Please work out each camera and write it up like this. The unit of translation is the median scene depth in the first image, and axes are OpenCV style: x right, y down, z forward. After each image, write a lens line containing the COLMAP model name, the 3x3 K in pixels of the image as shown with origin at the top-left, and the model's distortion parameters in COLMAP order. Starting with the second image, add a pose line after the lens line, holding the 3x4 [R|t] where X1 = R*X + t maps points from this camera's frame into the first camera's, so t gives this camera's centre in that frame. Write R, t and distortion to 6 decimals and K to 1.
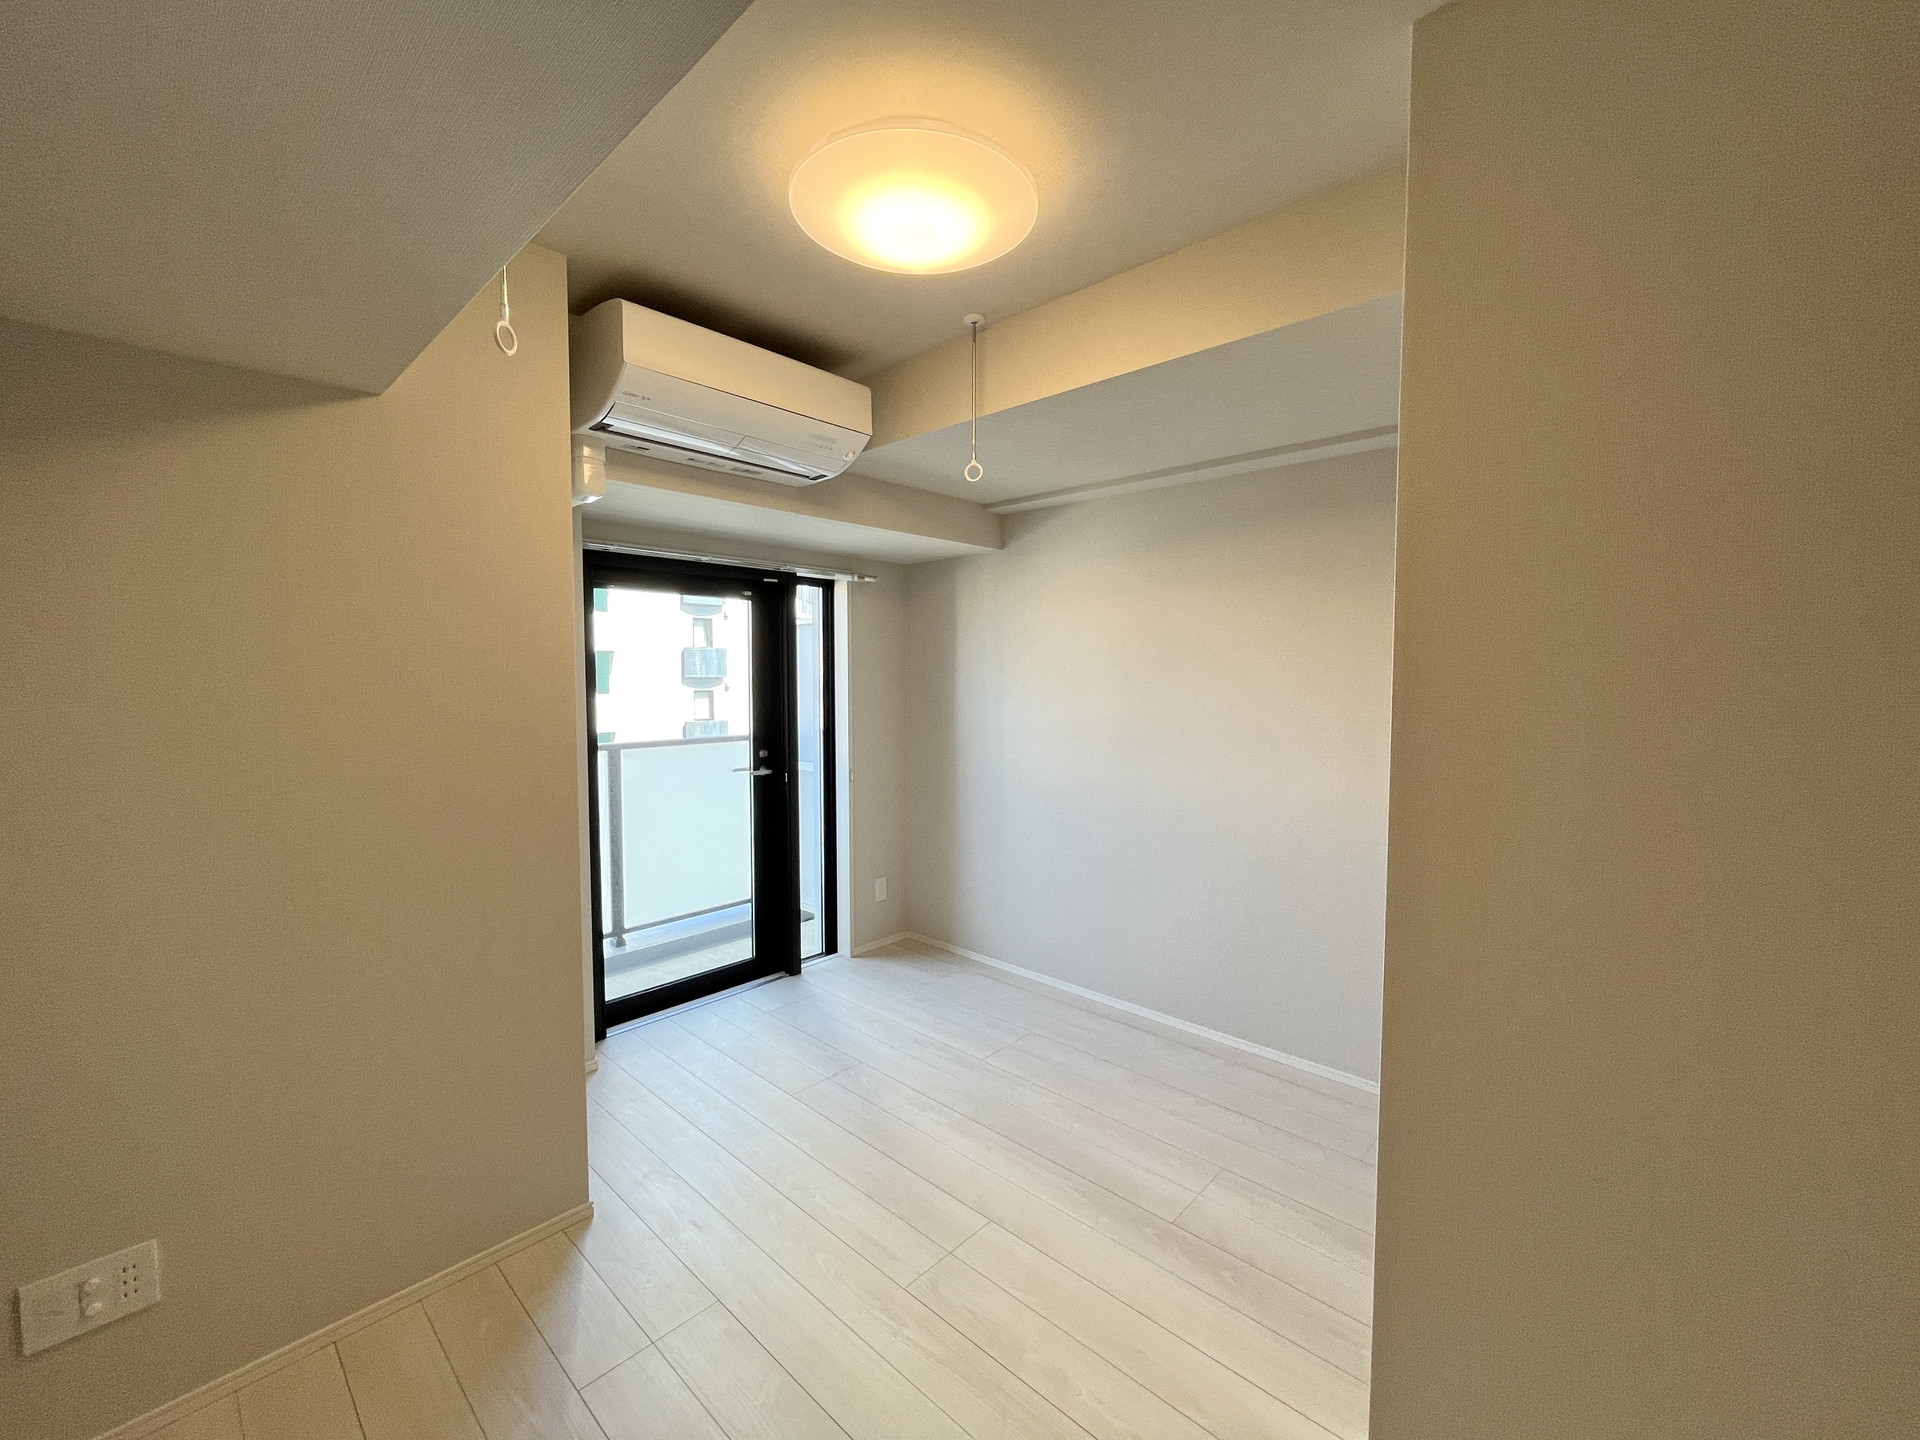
lens RADIAL K [[781.6, 0, 956.4], [0, 781.6, 714.7], [0, 0, 1]] dist [-0.002515, -0.000331]
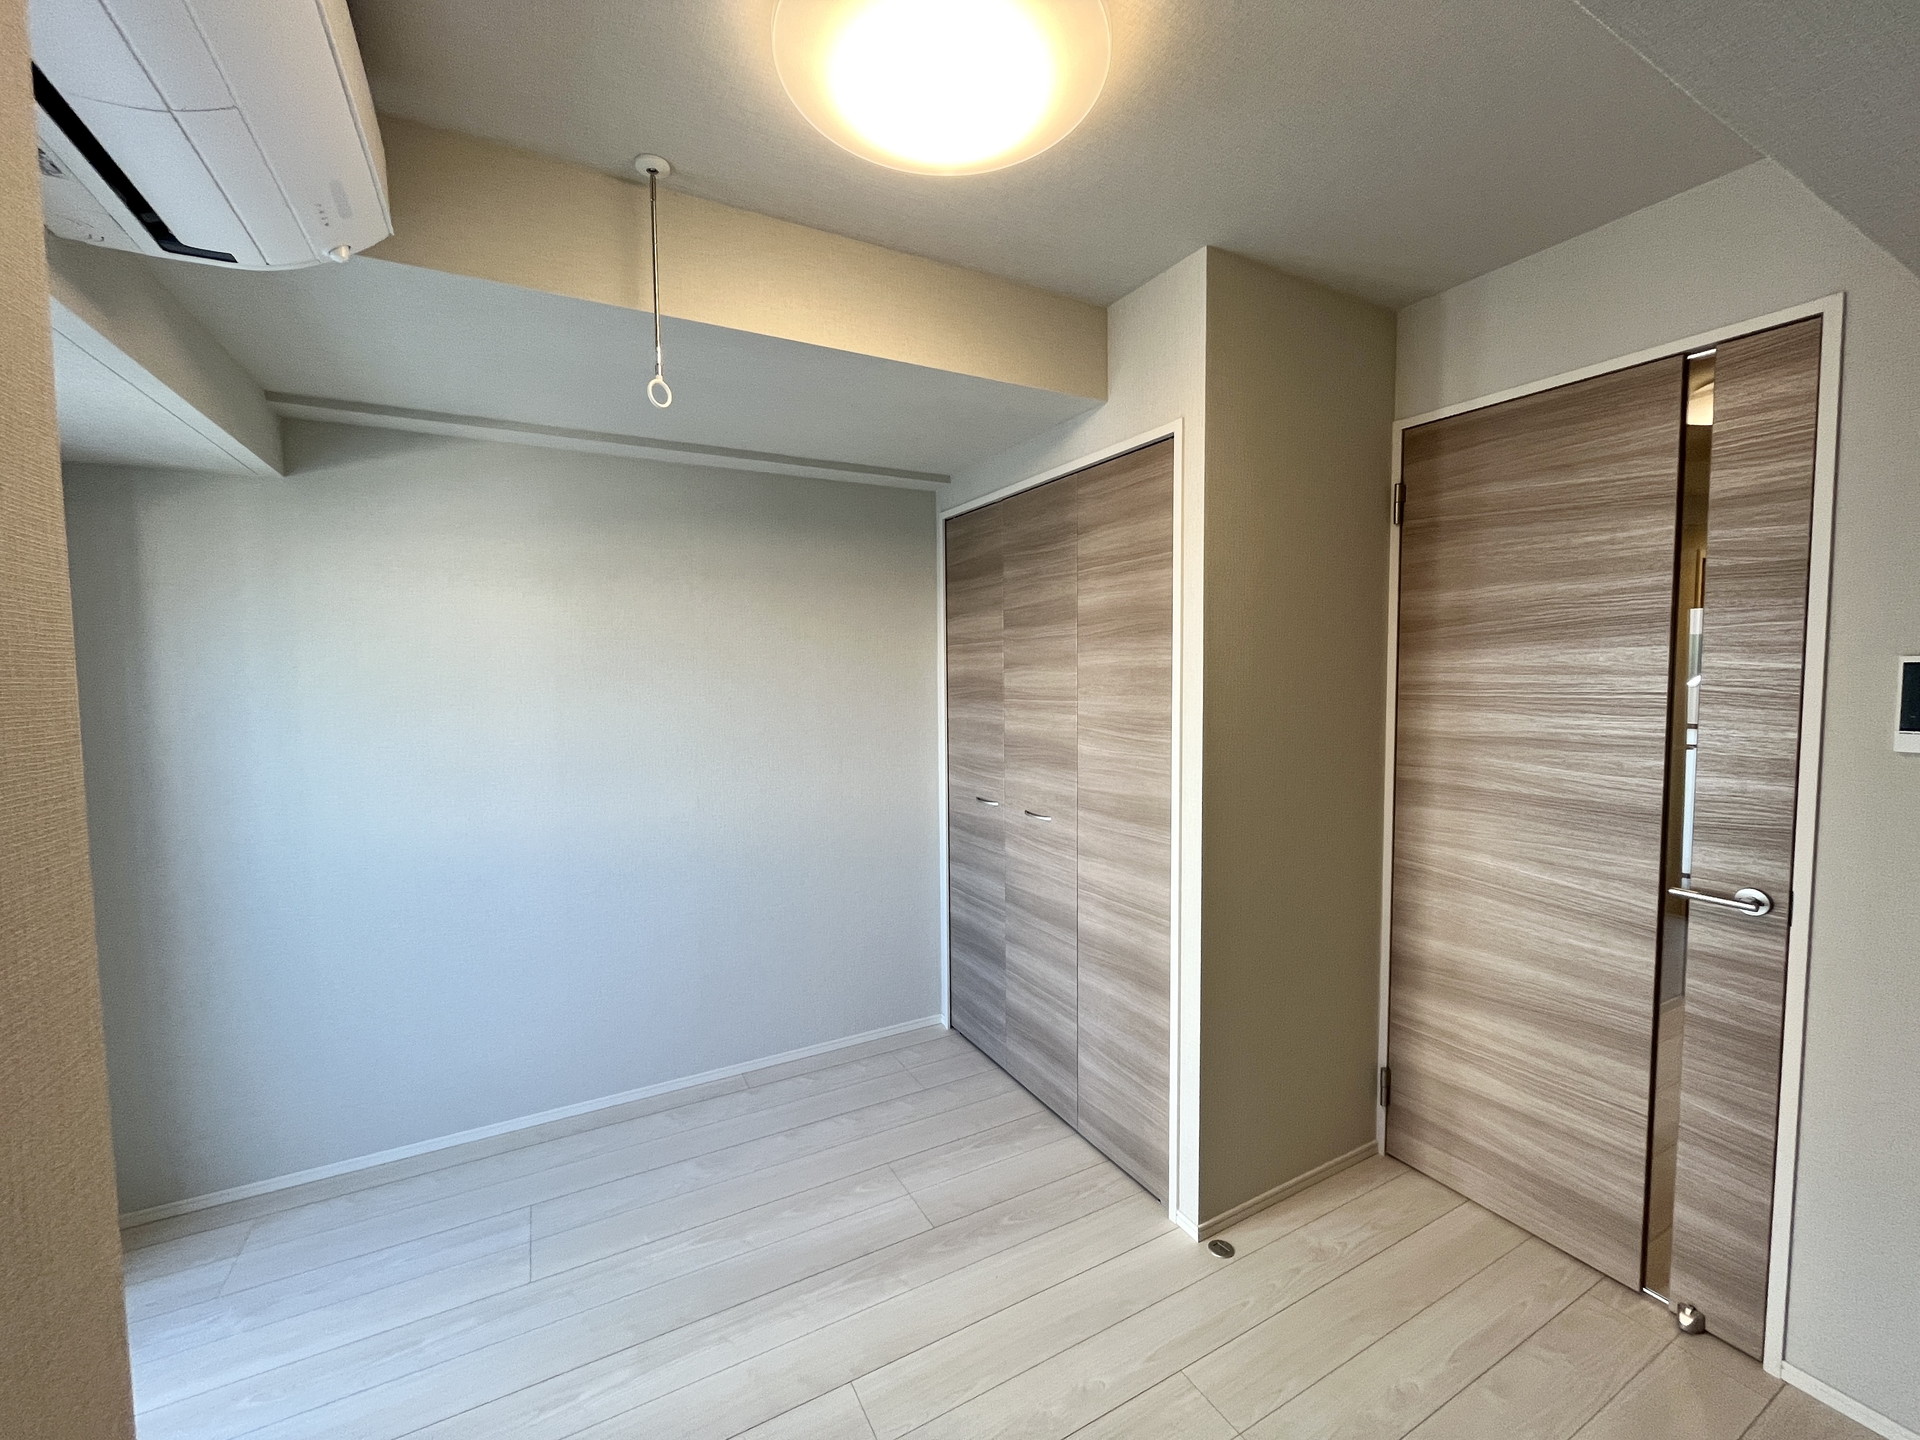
lens RADIAL K [[781.6, 0, 956.4], [0, 781.6, 714.7], [0, 0, 1]] dist [-0.002515, -0.000331]
pose [[0.314145, -0.058231, 0.947587, -0.523838], [0.057688, 0.997444, 0.042170, -0.042311], [-0.947621, 0.041417, 0.316702, 0.517813]]
